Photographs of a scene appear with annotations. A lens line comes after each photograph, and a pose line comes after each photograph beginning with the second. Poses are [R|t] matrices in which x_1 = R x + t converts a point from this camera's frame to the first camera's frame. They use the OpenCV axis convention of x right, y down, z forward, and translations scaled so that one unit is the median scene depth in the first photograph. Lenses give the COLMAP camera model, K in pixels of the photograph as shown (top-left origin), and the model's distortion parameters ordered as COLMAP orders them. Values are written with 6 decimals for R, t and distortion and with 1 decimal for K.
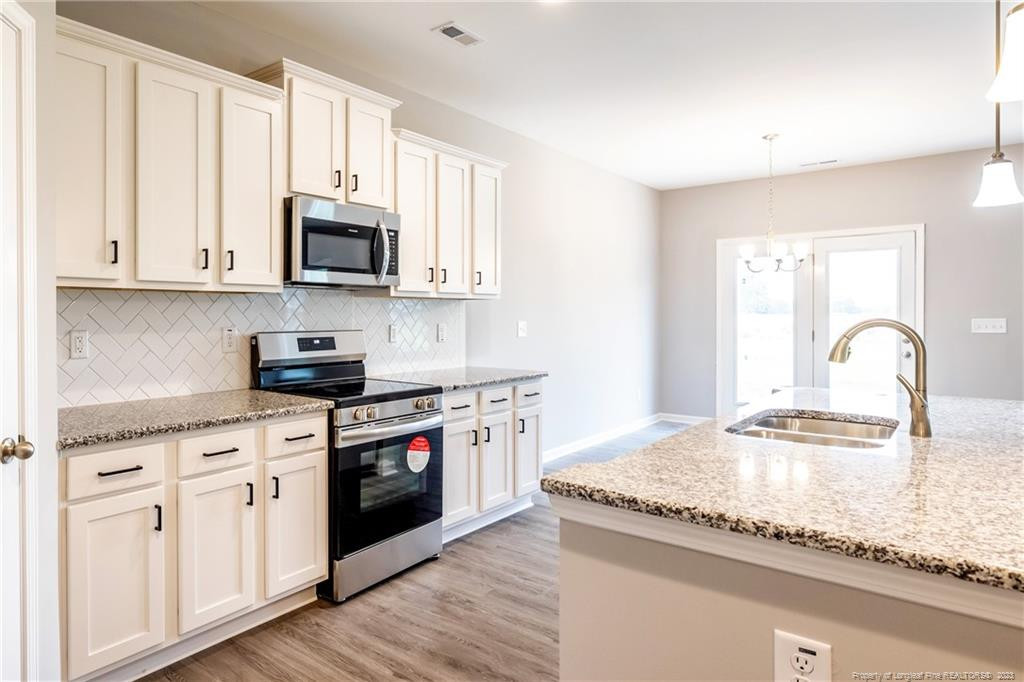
lens RADIAL K [[614.3, 0, 366.8], [0, 614.3, 319.6], [0, 0, 1]] dist [0.008008, 0.000789]
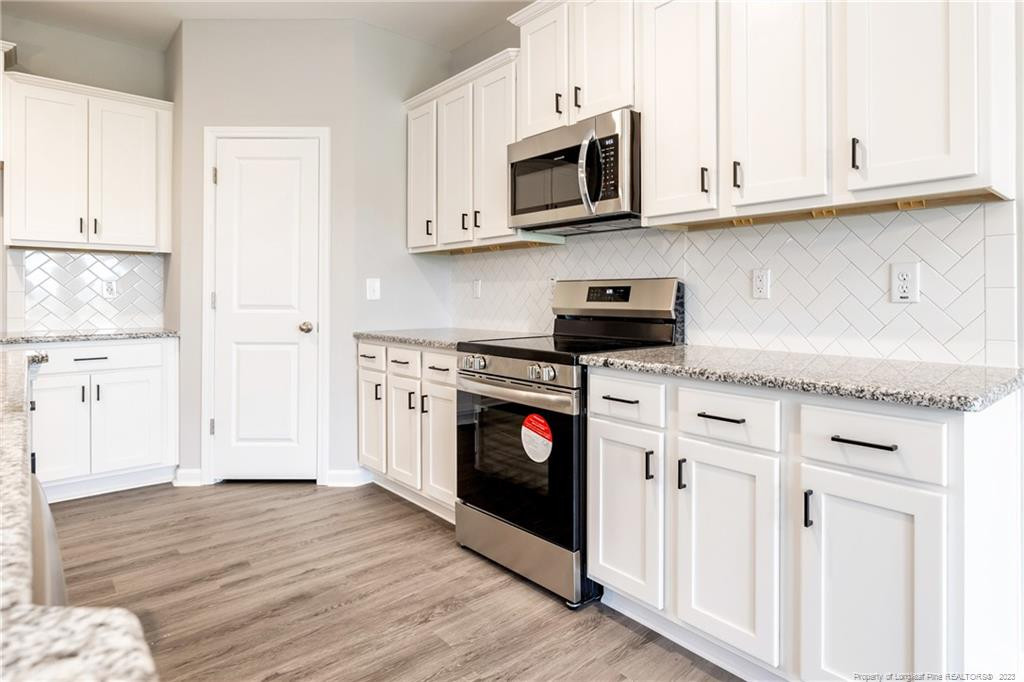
lens RADIAL K [[546.5, 0, 586.1], [0, 546.5, 294.3], [0, 0, 1]] dist [0.000776, 0.000138]
pose [[0.000933, -0.001730, -0.999998, 0.757292], [-0.006292, 0.999979, -0.001736, 0.045983], [0.999980, 0.006294, 0.000922, 1.071127]]
